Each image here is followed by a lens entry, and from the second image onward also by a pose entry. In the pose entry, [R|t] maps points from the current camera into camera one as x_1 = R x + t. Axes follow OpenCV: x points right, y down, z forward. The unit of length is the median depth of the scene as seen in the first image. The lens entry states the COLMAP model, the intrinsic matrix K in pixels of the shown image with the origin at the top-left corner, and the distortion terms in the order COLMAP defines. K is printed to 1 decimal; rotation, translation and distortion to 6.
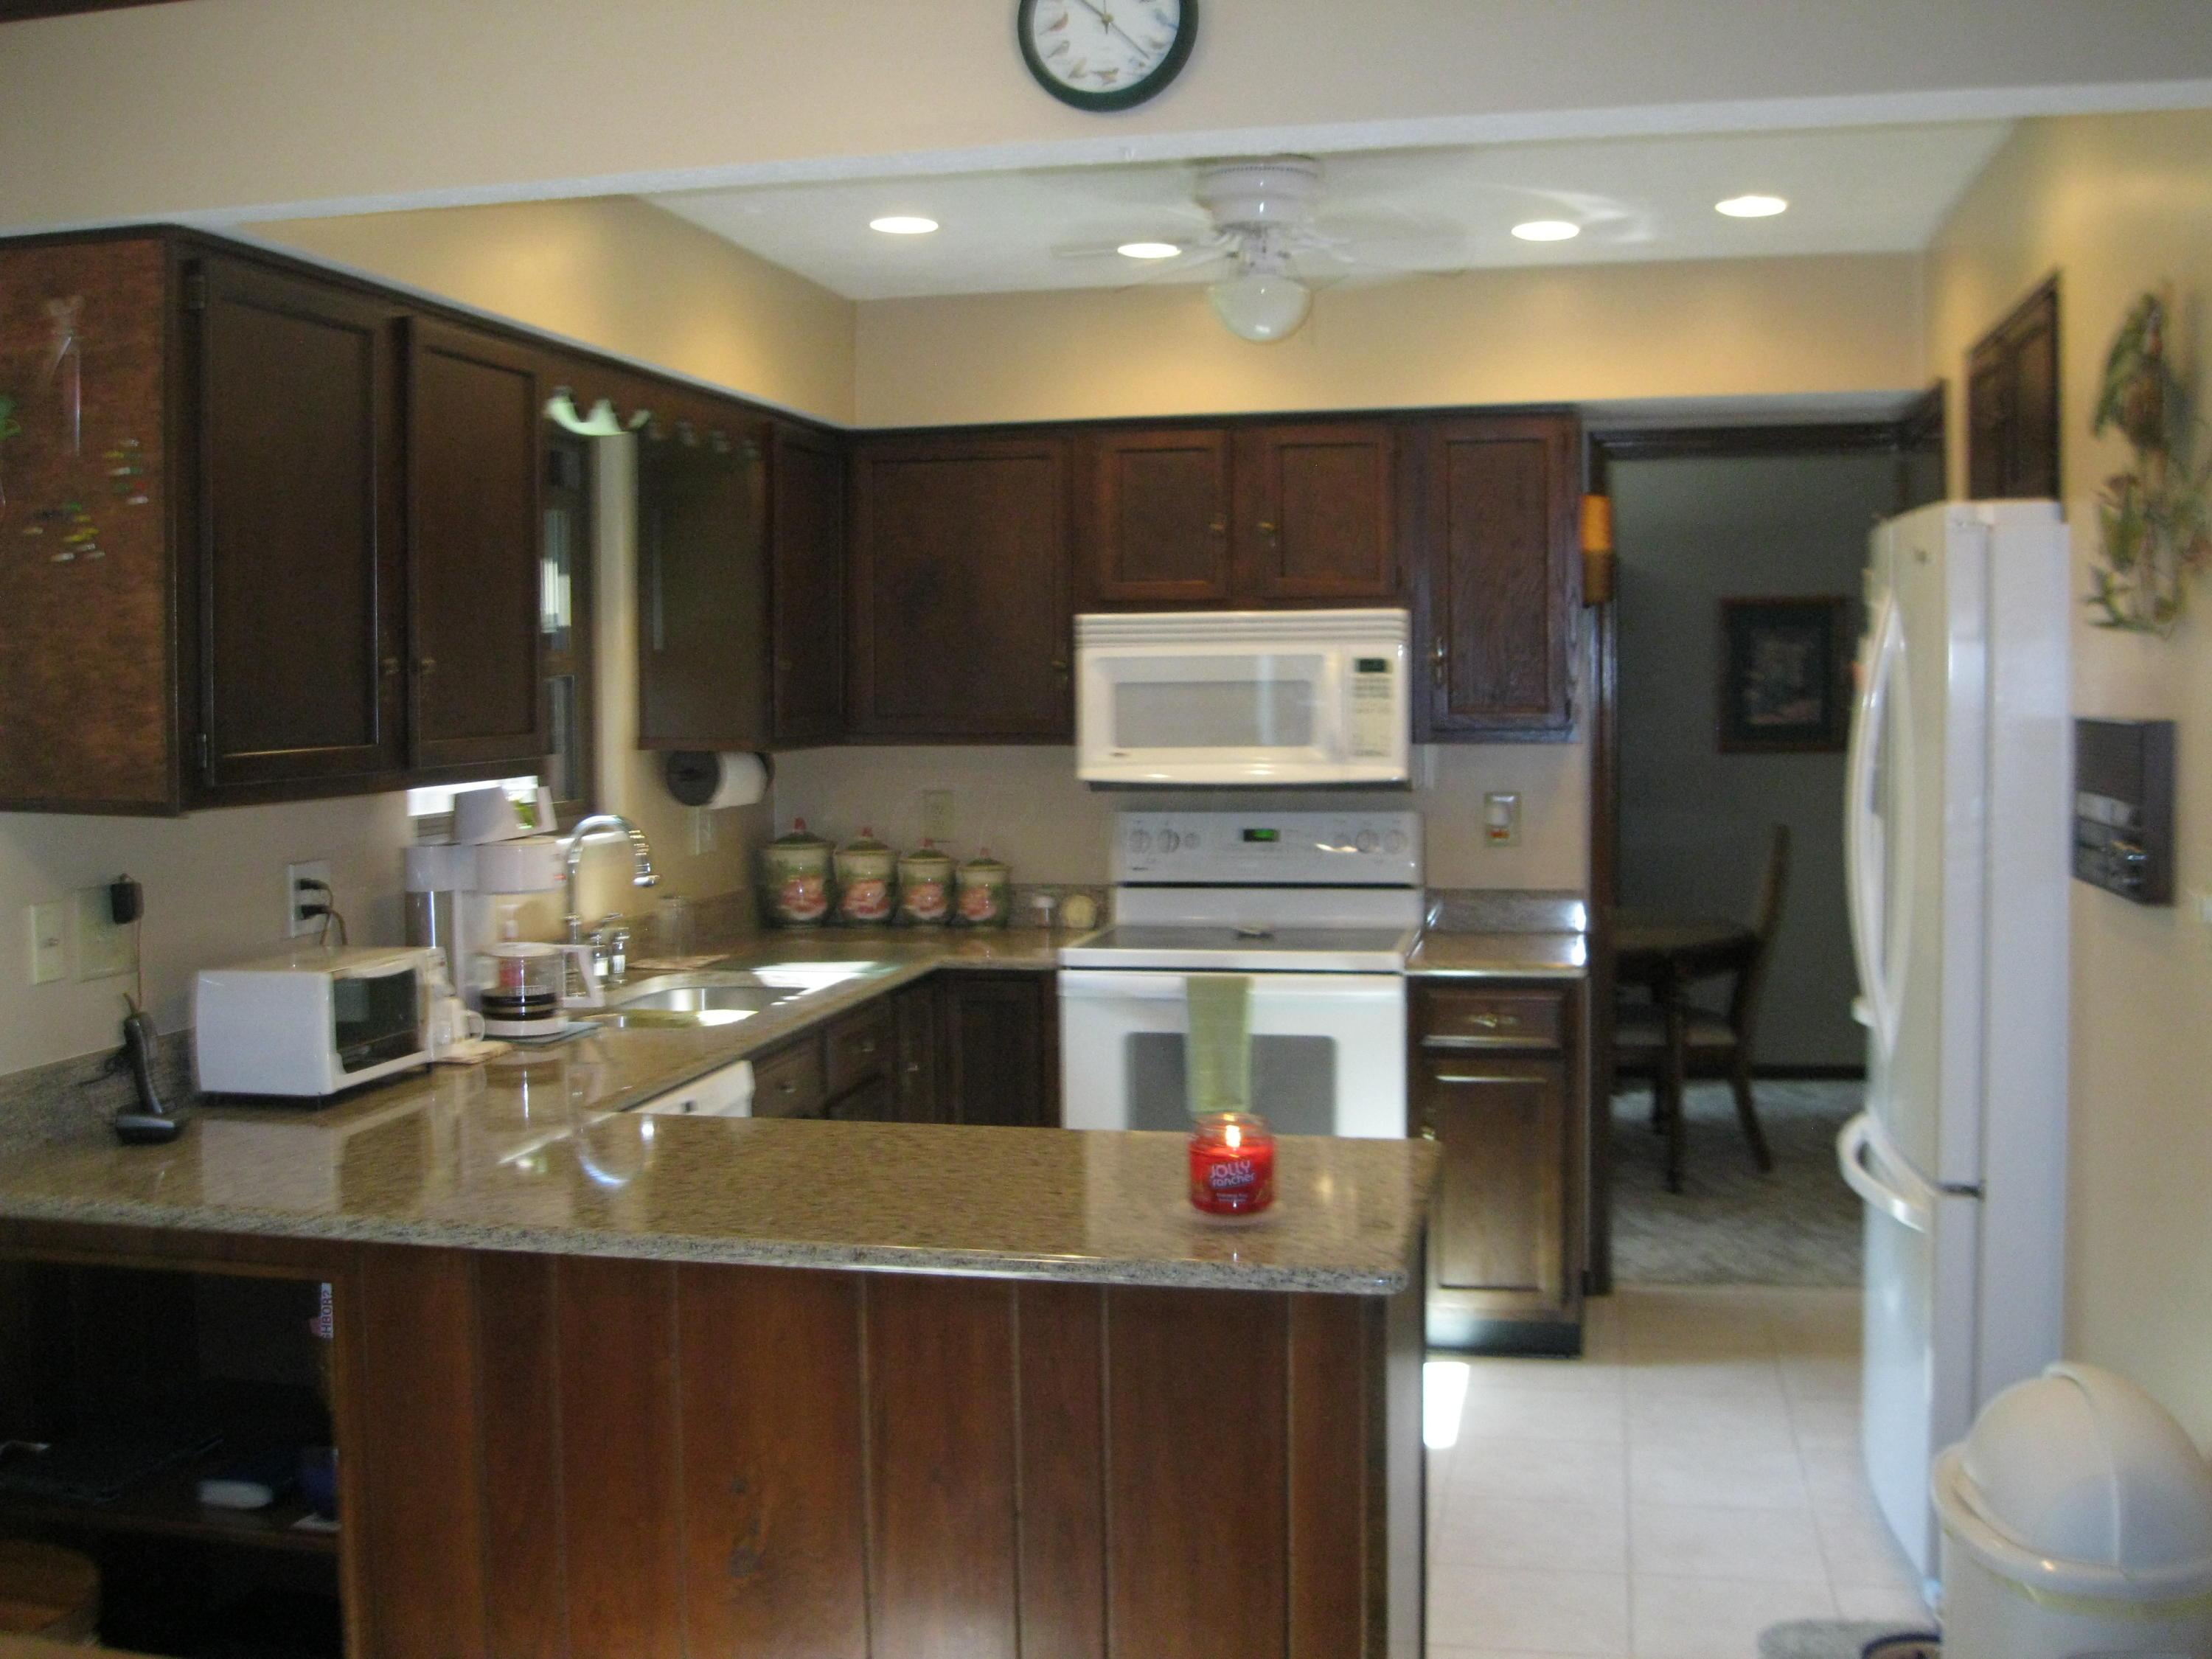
lens RADIAL K [[2245.5, 0, 1106.0], [0, 2245.5, 829.5], [0, 0, 1]] dist [-0.106059, 0.043006]
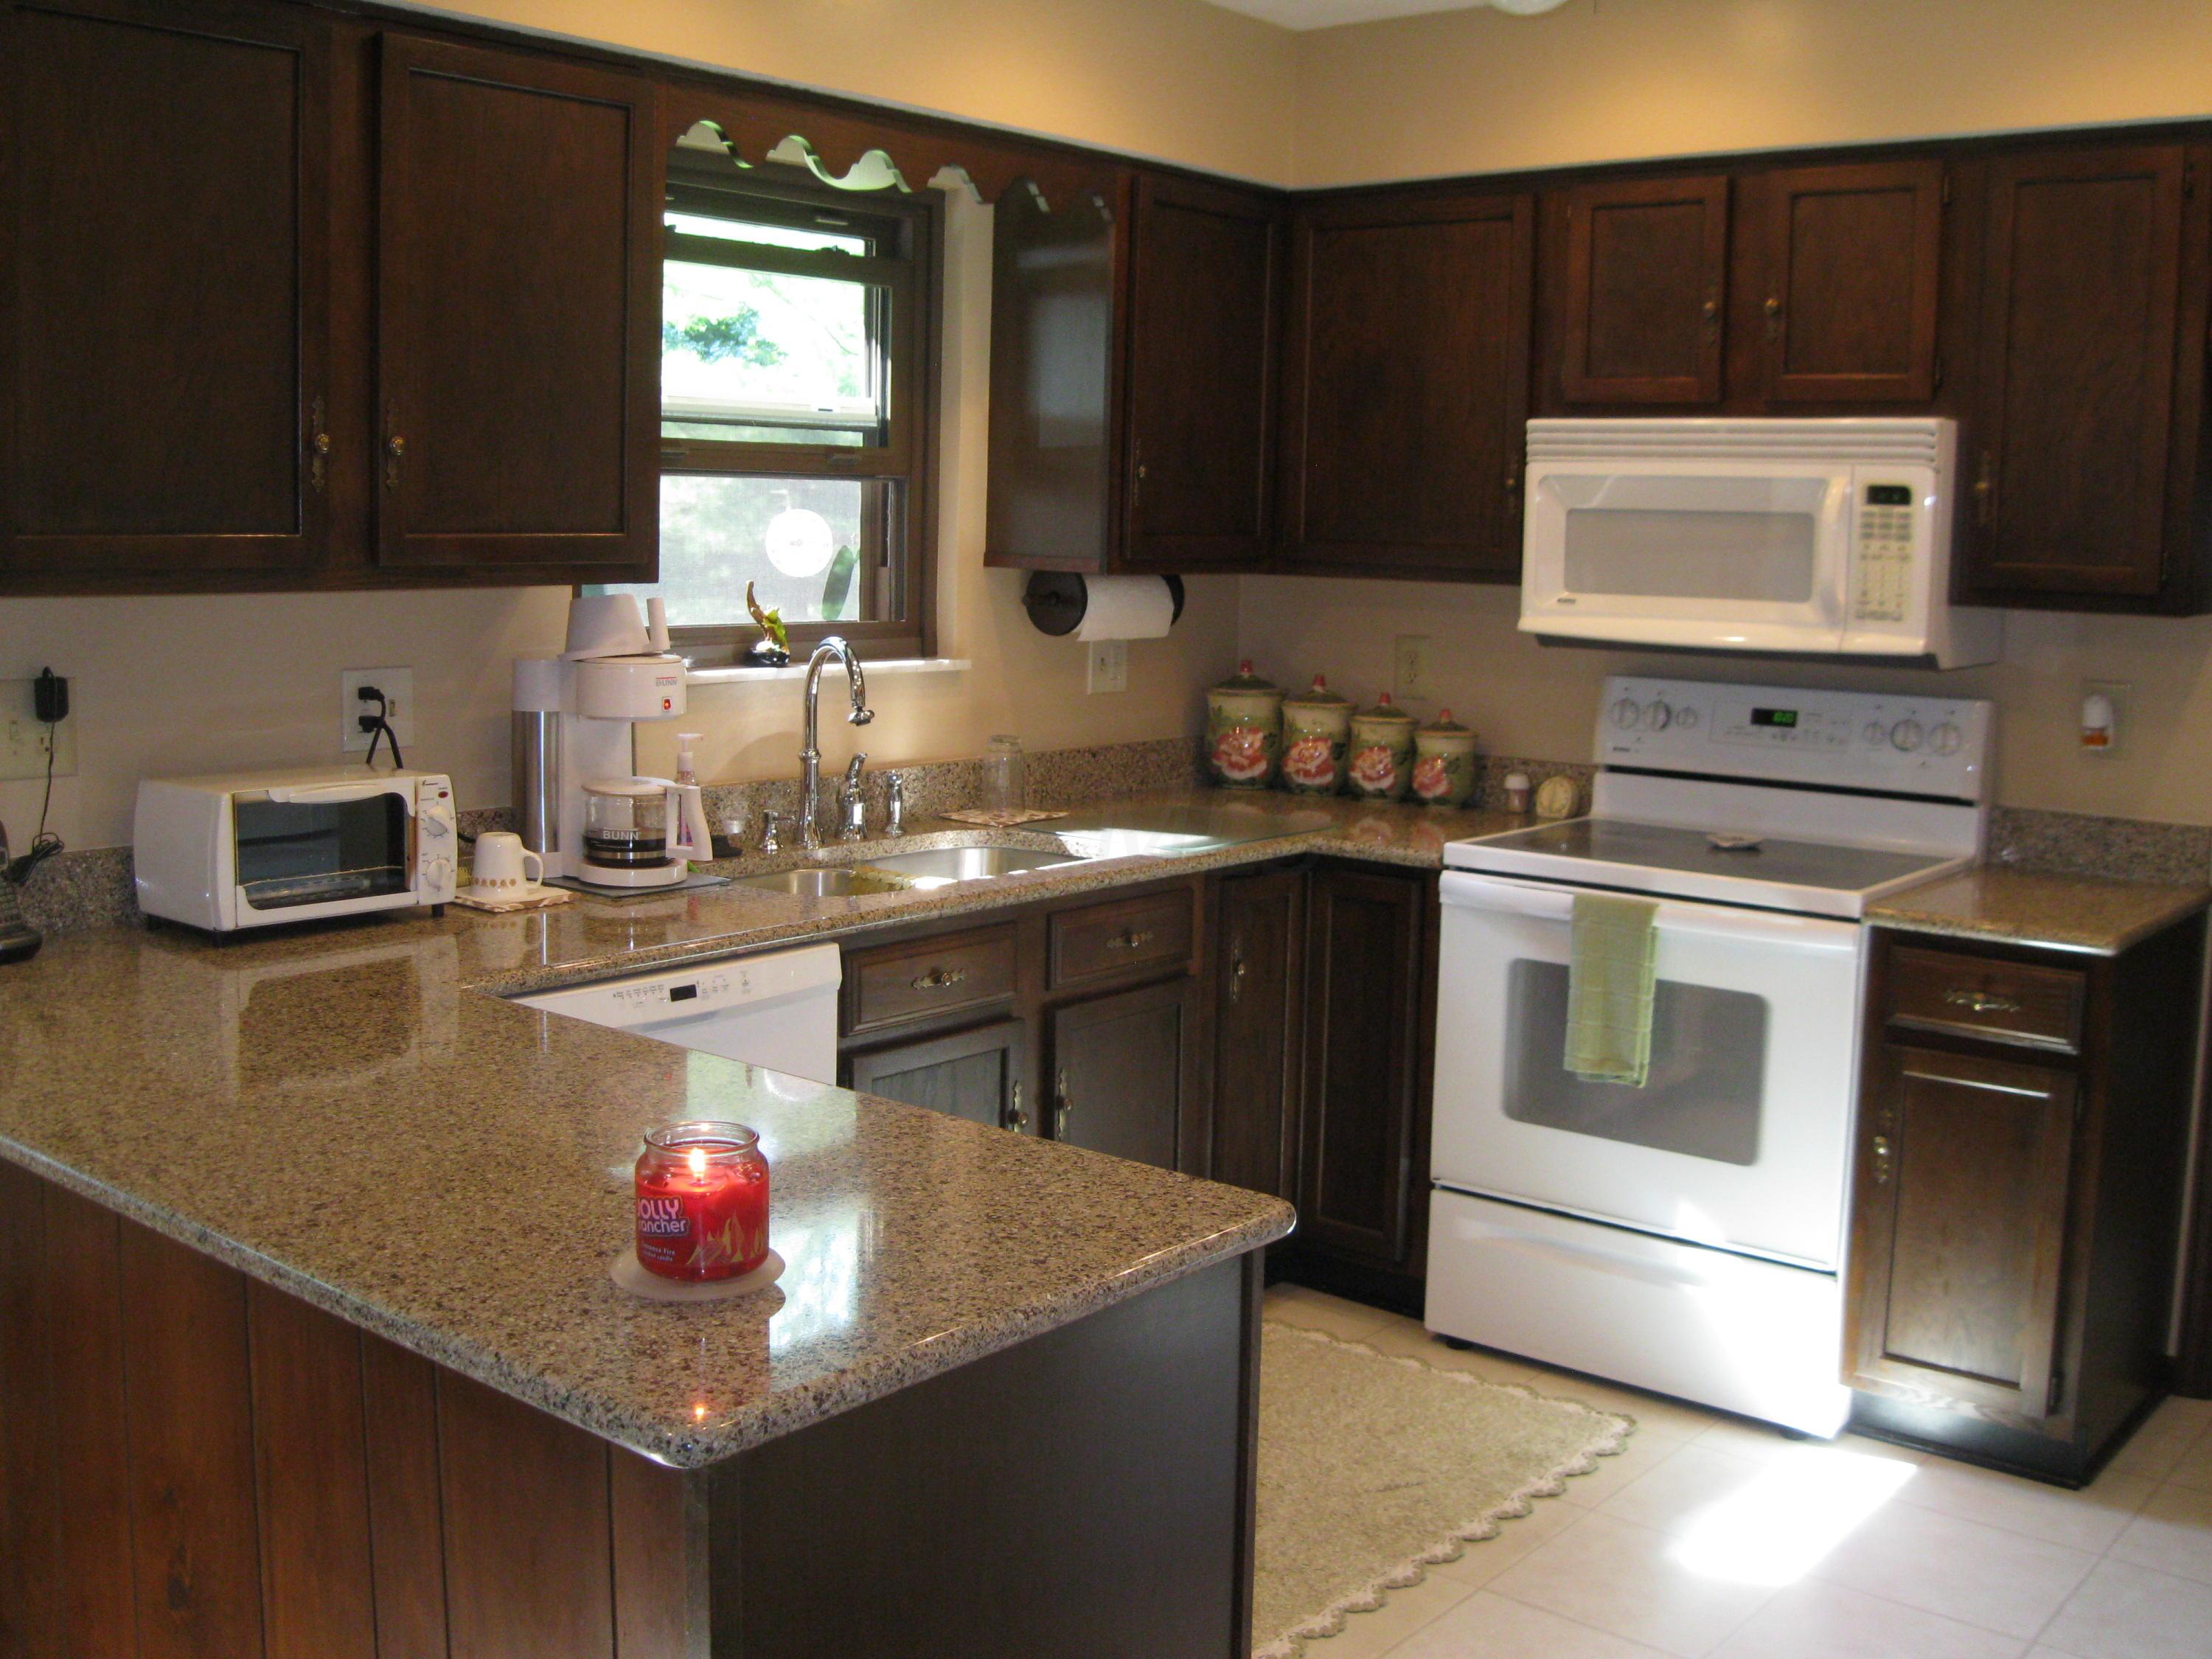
lens RADIAL K [[2274.9, 0, 1106.0], [0, 2274.9, 792.1], [0, 0, 1]] dist [-0.072441, 0.007345]
pose [[0.889127, 0.085390, -0.449624, 0.226703], [-0.061158, 0.995797, 0.068177, -0.011416], [0.453556, -0.033120, 0.890612, 0.229587]]
